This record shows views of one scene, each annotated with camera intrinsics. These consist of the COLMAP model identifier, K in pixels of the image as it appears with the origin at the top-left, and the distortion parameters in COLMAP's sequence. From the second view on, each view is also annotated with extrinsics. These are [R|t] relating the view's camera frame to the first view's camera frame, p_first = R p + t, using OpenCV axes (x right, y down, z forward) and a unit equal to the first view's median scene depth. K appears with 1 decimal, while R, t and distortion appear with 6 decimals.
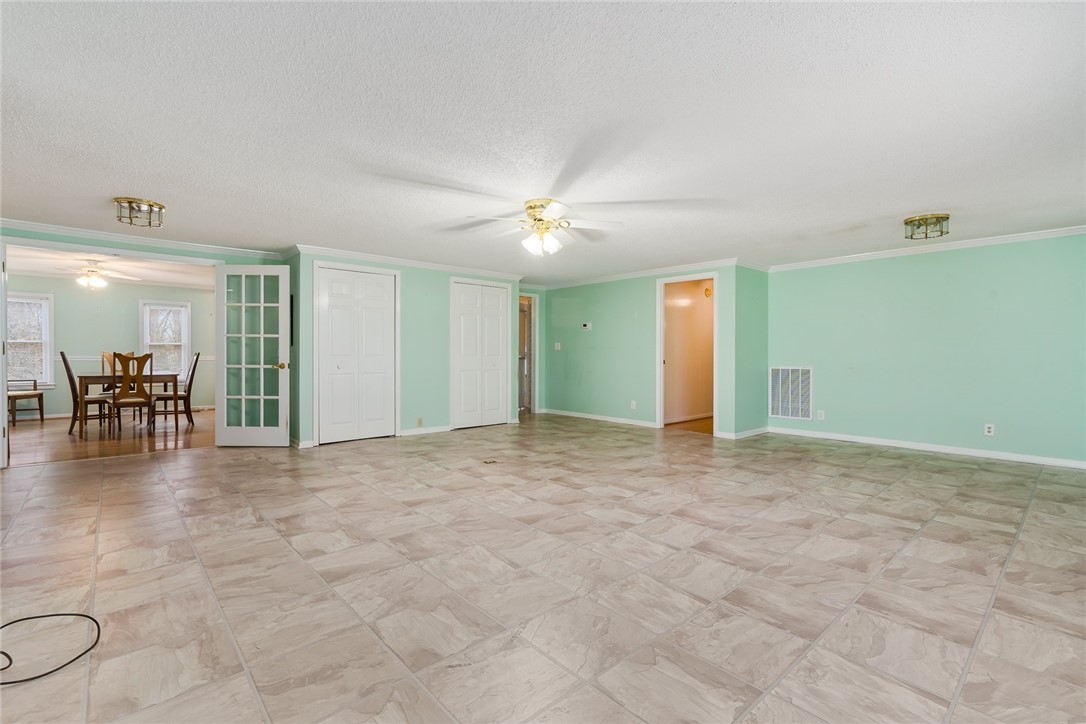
lens RADIAL K [[484.4, 0, 546.1], [0, 484.4, 353.7], [0, 0, 1]] dist [-0.008978, 0.000212]
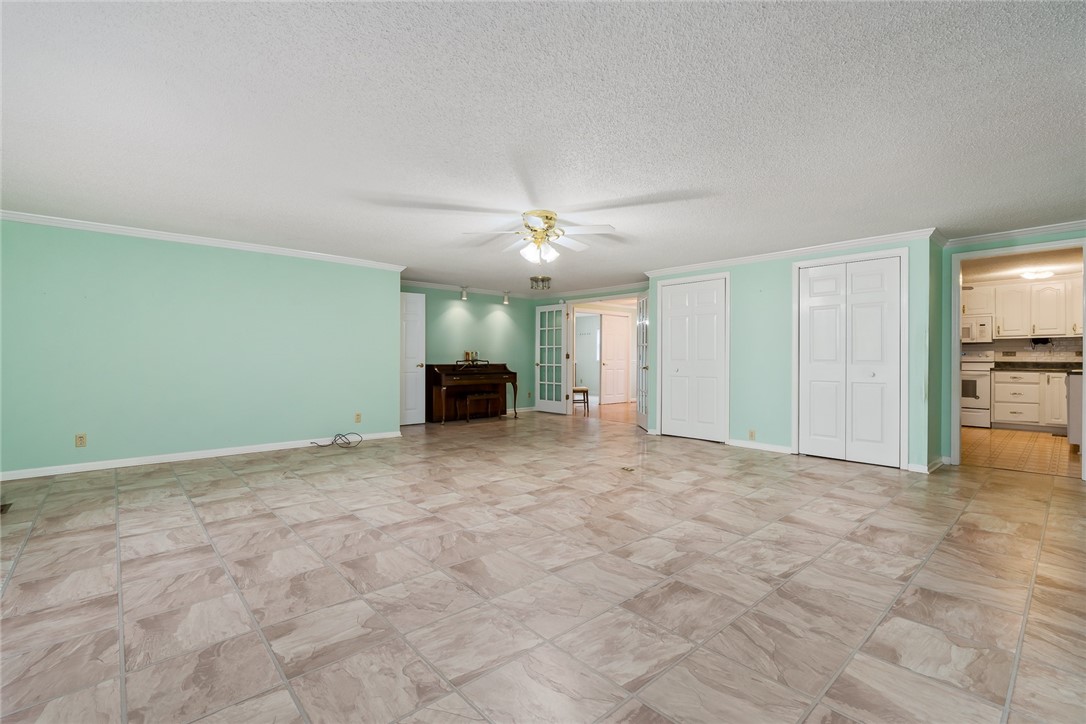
lens RADIAL K [[484.4, 0, 546.1], [0, 484.4, 353.7], [0, 0, 1]] dist [-0.008978, 0.000212]
pose [[0.006659, -0.009717, -0.999931, 1.481482], [-0.004067, 0.999944, -0.009745, 0.003424], [0.999970, 0.004132, 0.006619, 1.433113]]
